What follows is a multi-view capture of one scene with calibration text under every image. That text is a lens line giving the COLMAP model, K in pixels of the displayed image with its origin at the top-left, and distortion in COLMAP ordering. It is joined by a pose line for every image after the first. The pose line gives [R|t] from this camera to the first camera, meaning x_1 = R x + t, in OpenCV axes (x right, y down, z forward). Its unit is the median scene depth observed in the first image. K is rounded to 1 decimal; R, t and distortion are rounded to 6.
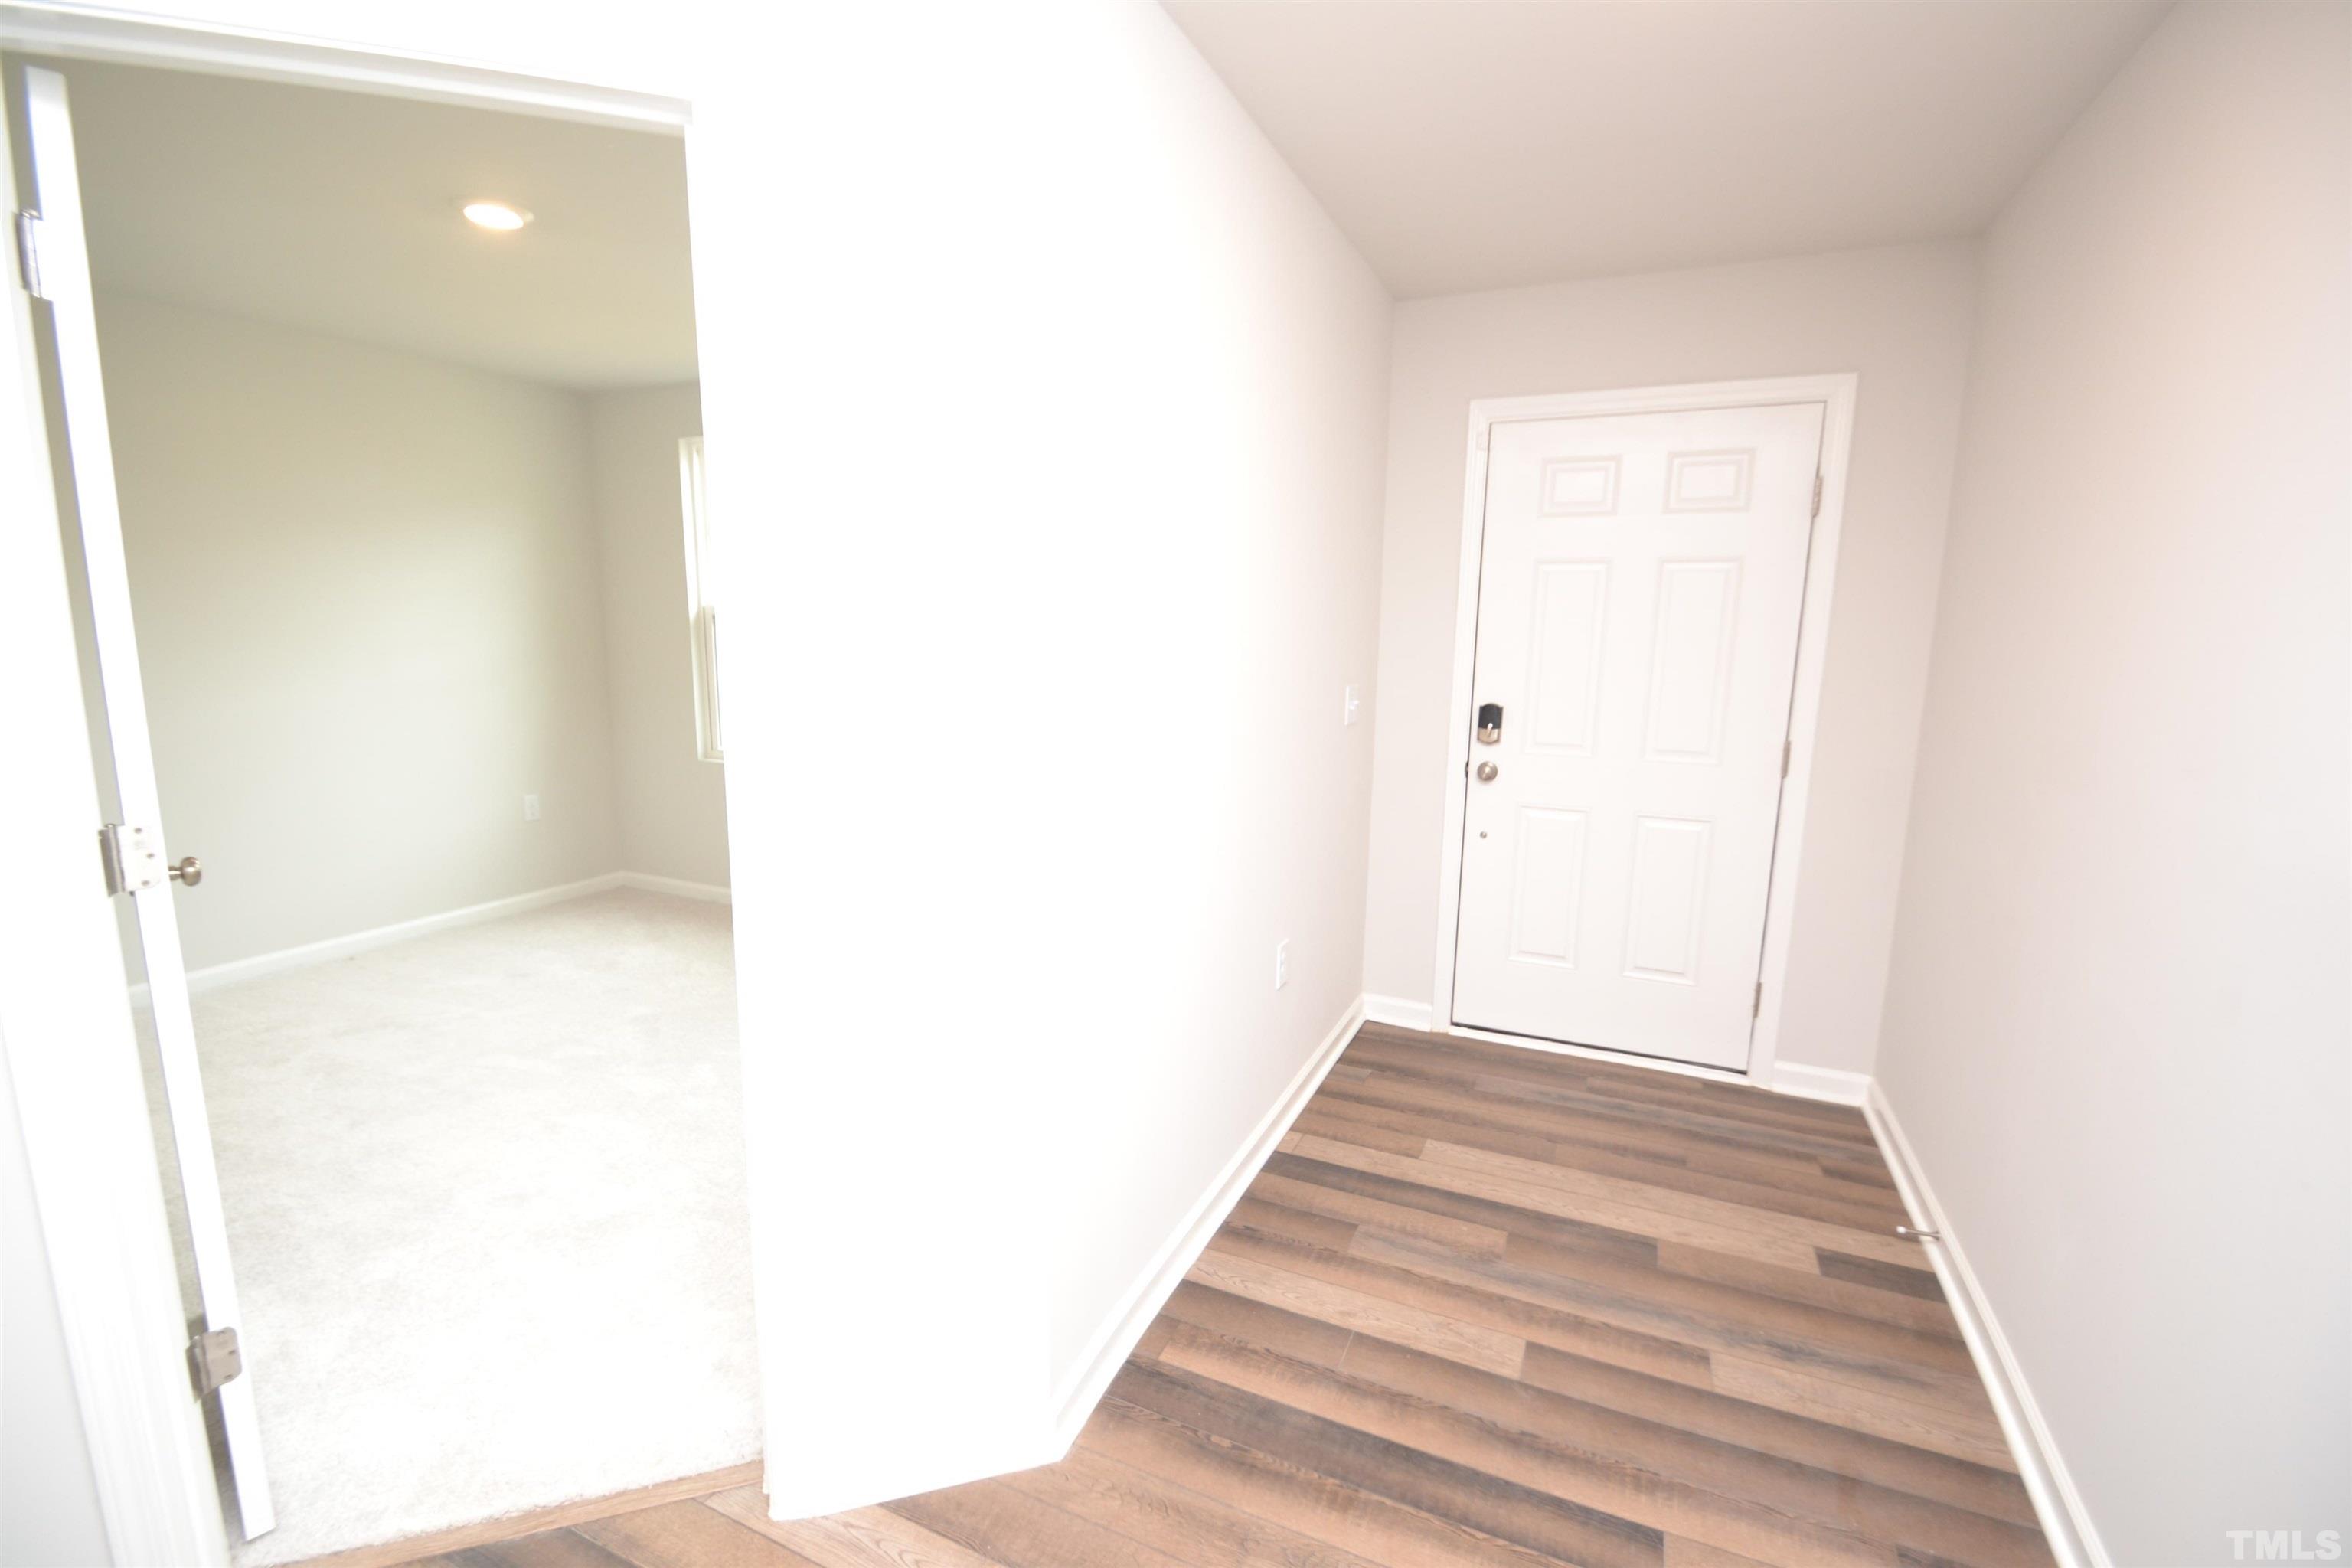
lens RADIAL K [[1058.1, 0, 1176.0], [0, 1058.1, 784.0], [0, 0, 1]] dist [-0.001555, -0.012498]
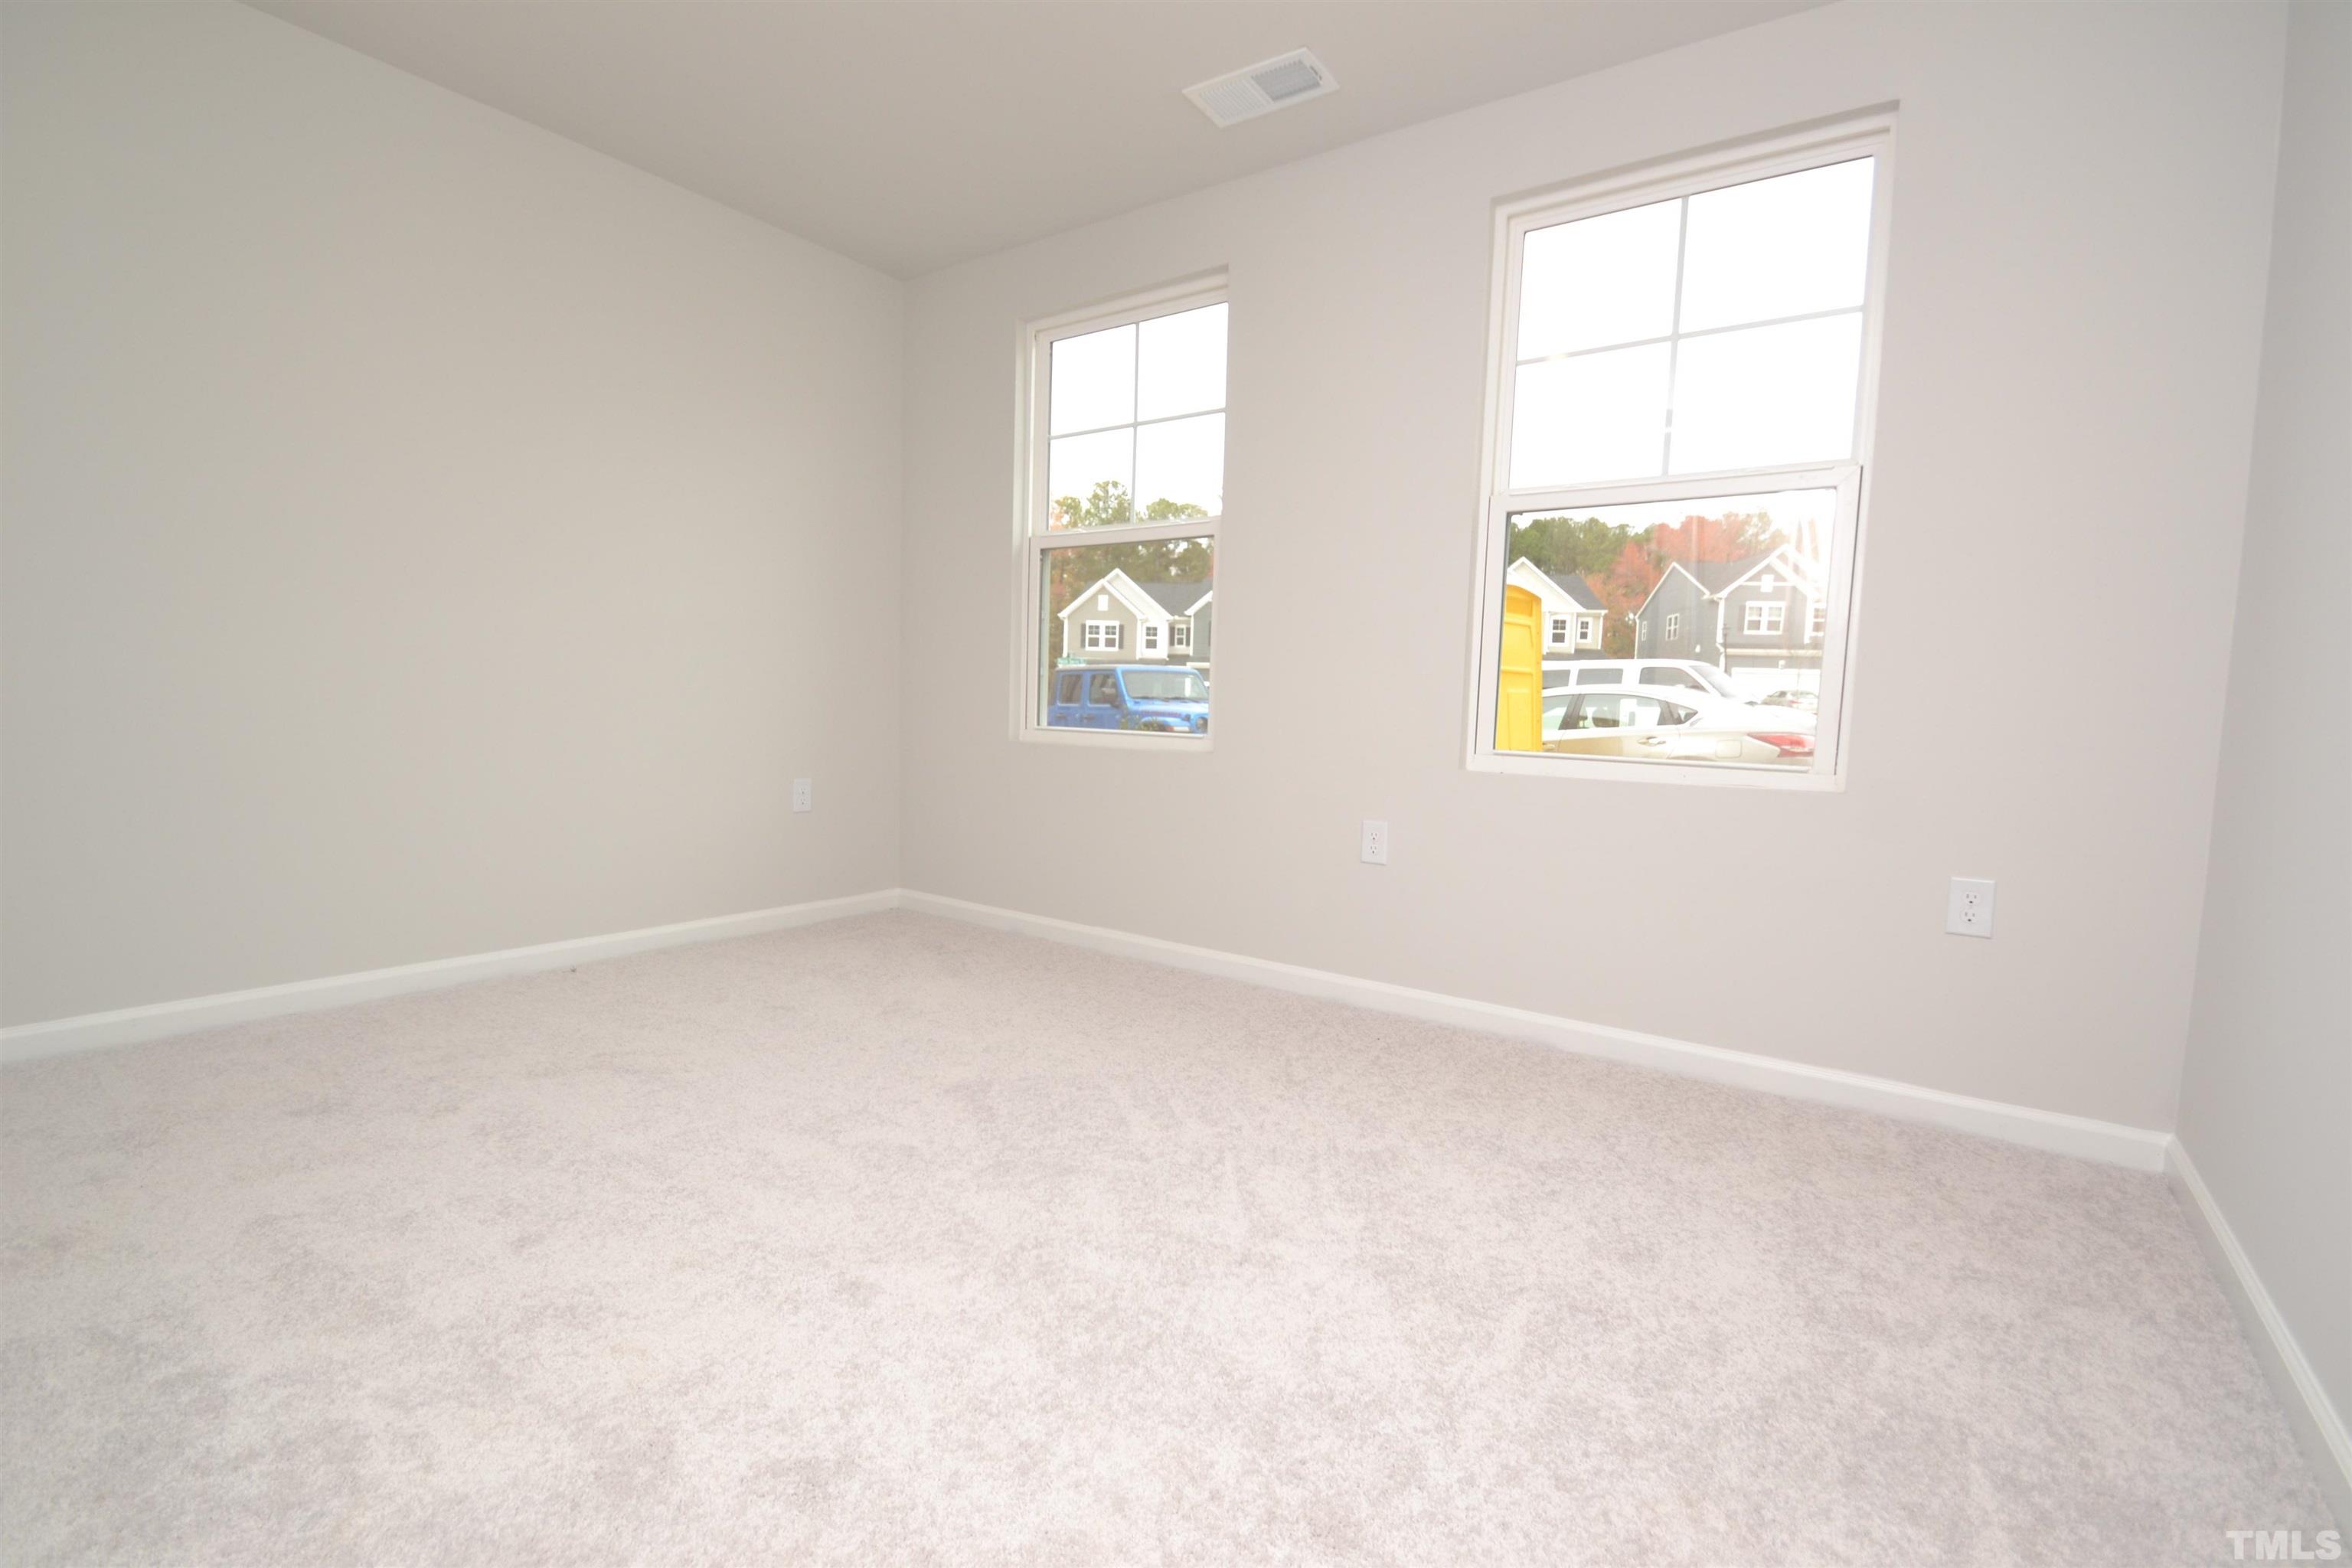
lens RADIAL K [[1057.5, 0, 1157.1], [0, 1057.5, 793.6], [0, 0, 1]] dist [0.011080, -0.012186]
pose [[0.980698, 0.034993, -0.192371, -0.298526], [-0.049363, 0.996295, -0.070419, 0.092484], [0.189194, 0.078556, 0.978792, 0.418777]]
